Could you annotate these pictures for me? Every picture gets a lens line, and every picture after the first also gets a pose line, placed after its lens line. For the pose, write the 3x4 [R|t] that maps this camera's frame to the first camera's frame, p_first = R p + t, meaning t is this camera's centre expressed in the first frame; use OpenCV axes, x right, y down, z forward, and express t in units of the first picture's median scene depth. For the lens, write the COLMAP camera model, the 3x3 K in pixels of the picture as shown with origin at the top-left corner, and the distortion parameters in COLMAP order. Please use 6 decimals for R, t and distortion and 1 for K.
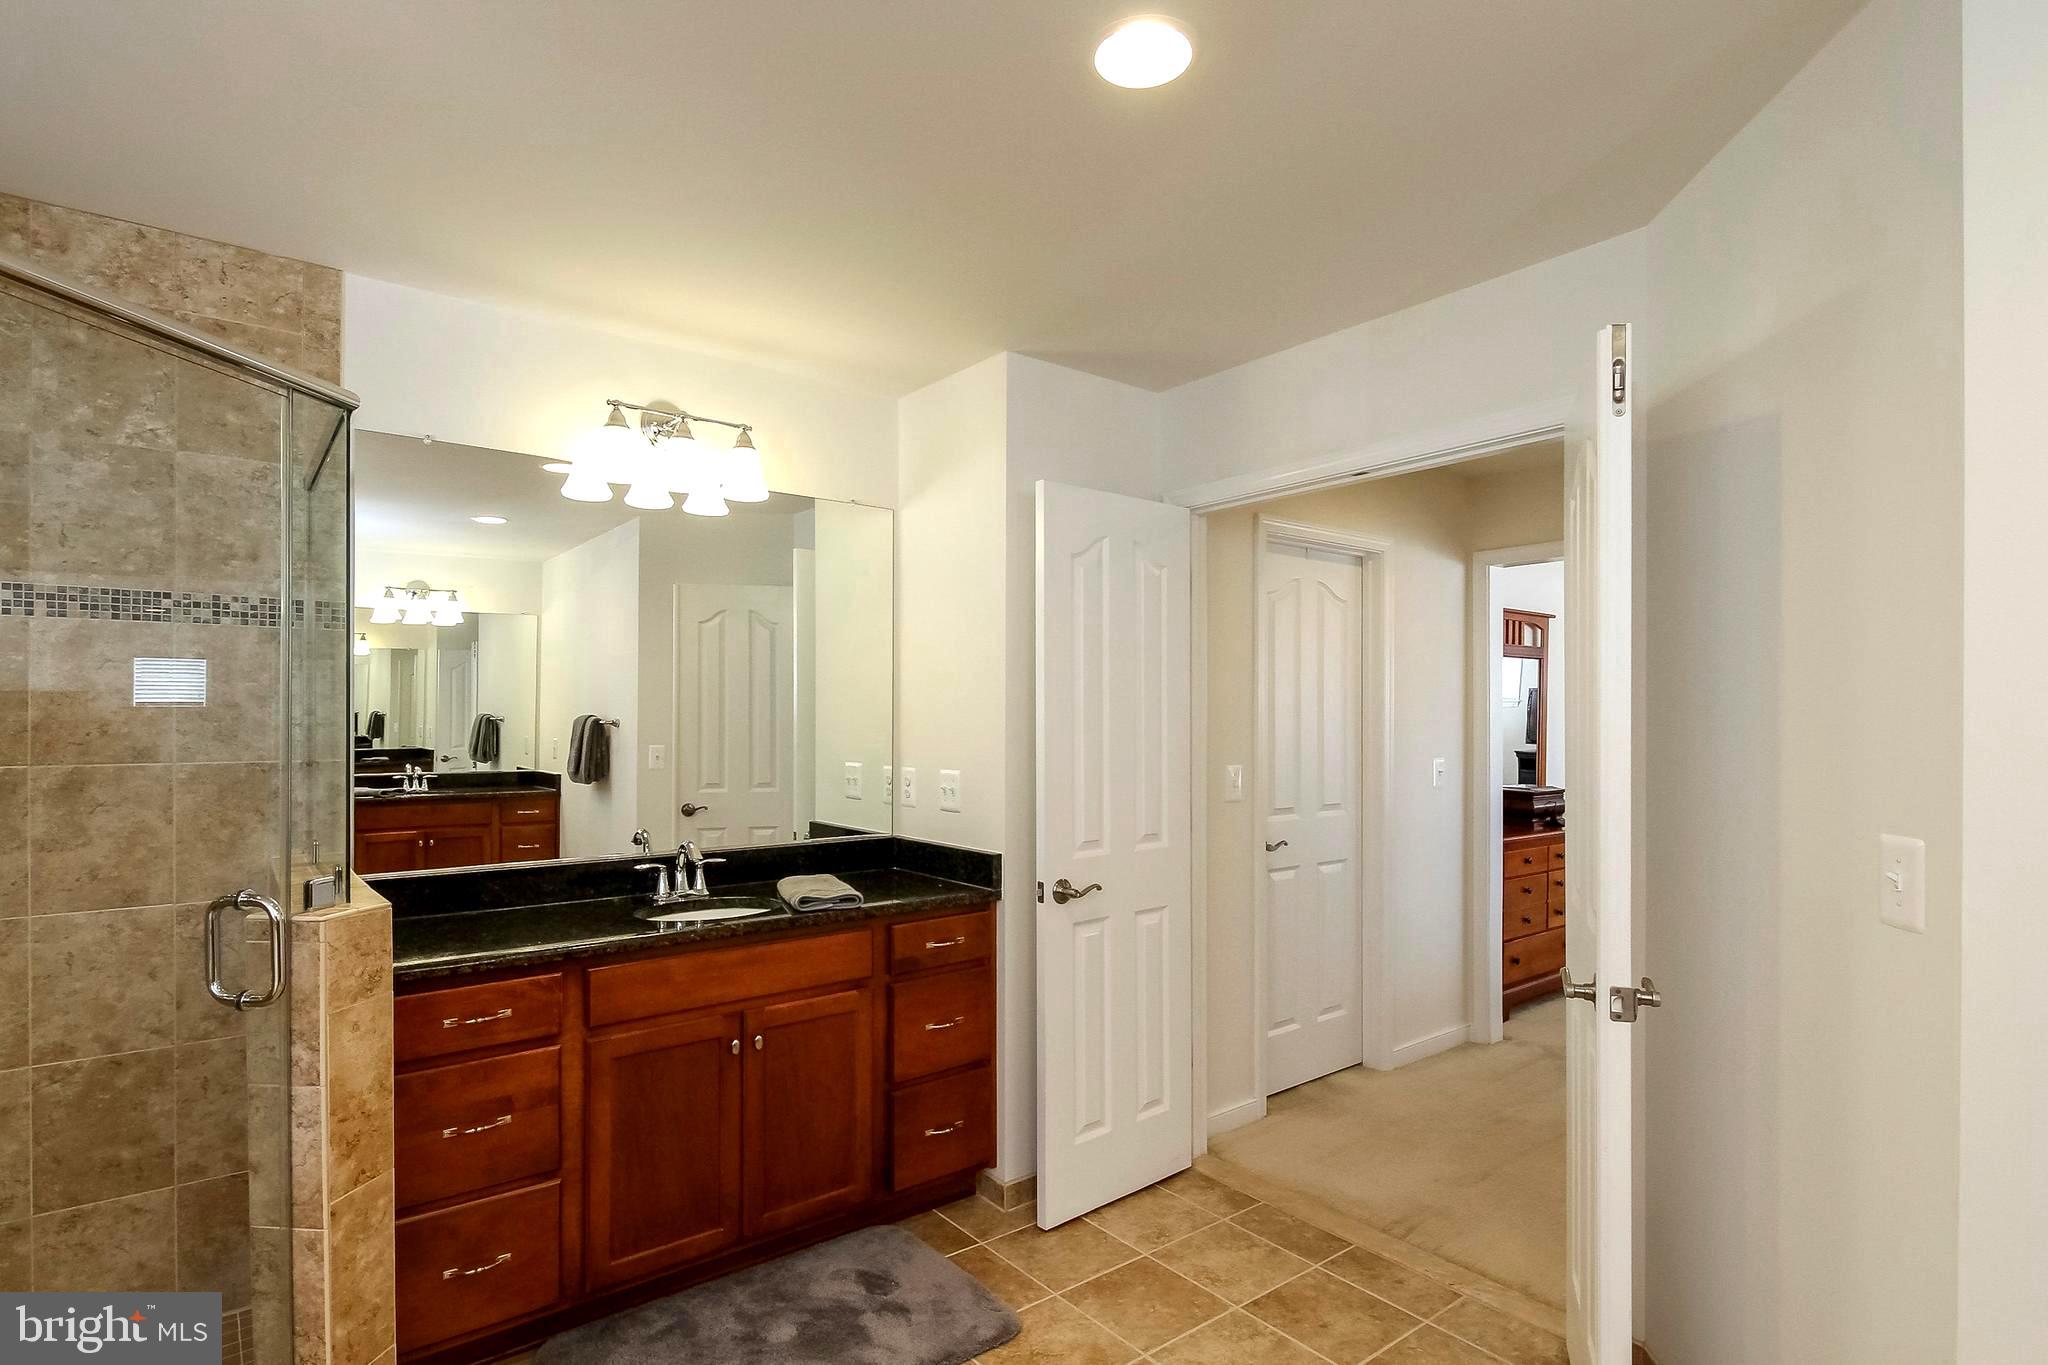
lens RADIAL K [[1036.9, 0, 1013.2], [0, 1036.9, 700.9], [0, 0, 1]] dist [-0.003777, -0.002439]
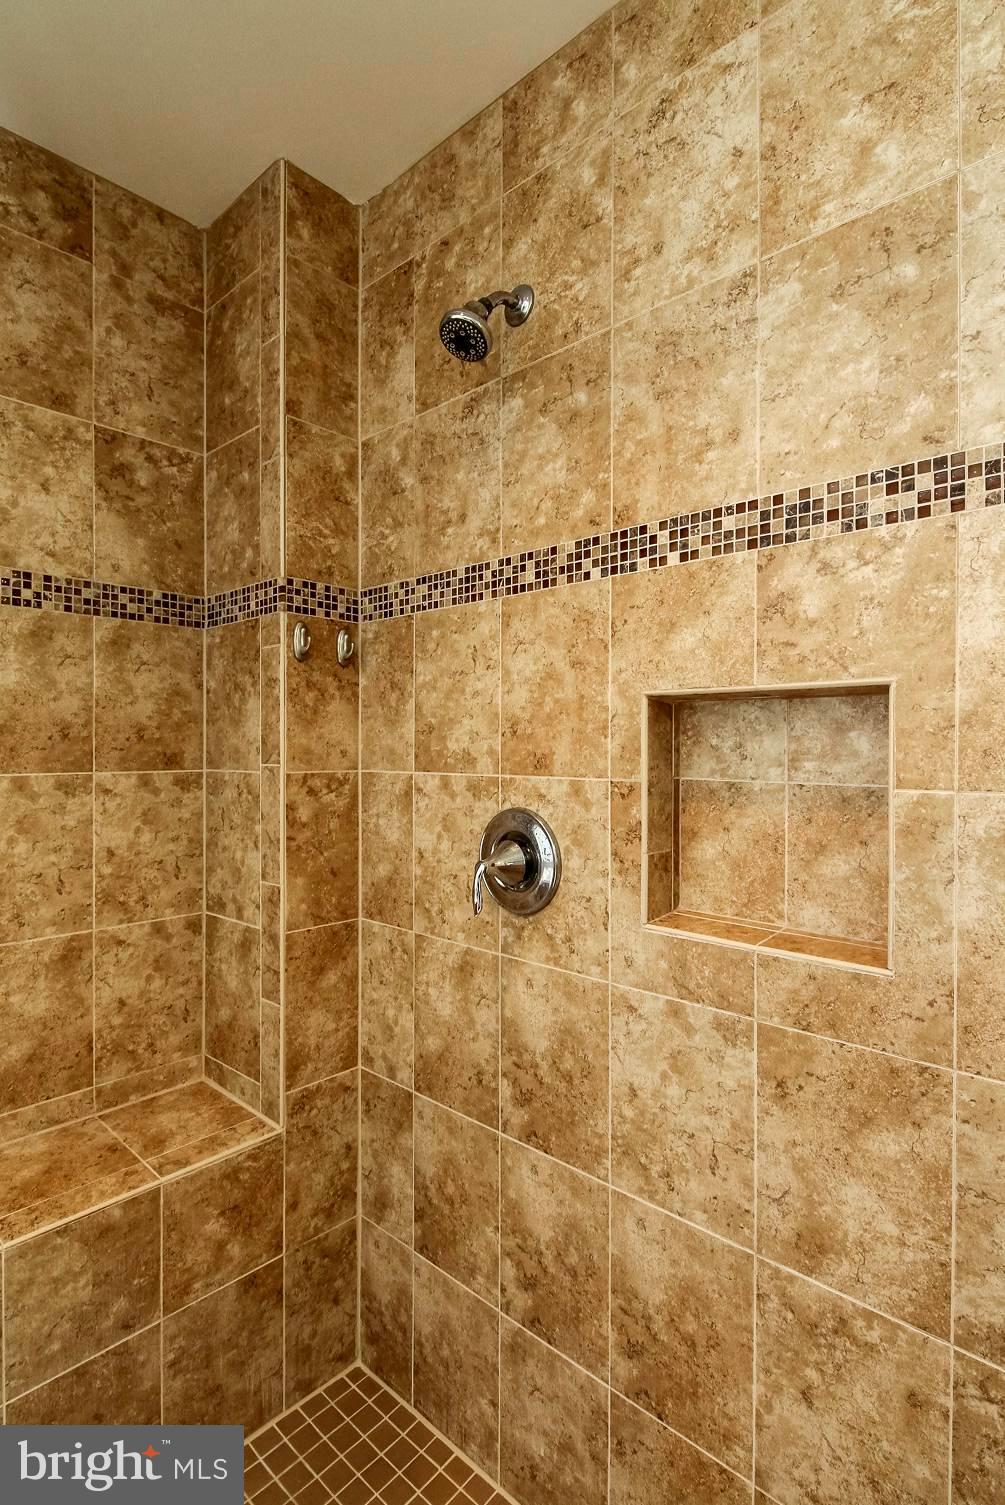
lens RADIAL K [[762.0, 0, 501.8], [0, 762.0, 751.9], [0, 0, 1]] dist [-0.003777, -0.002439]
pose [[0.161231, 0.008936, -0.986876, -0.600871], [0.000461, 0.999958, 0.009130, 0.038586], [0.986917, -0.001927, 0.161221, 0.701498]]
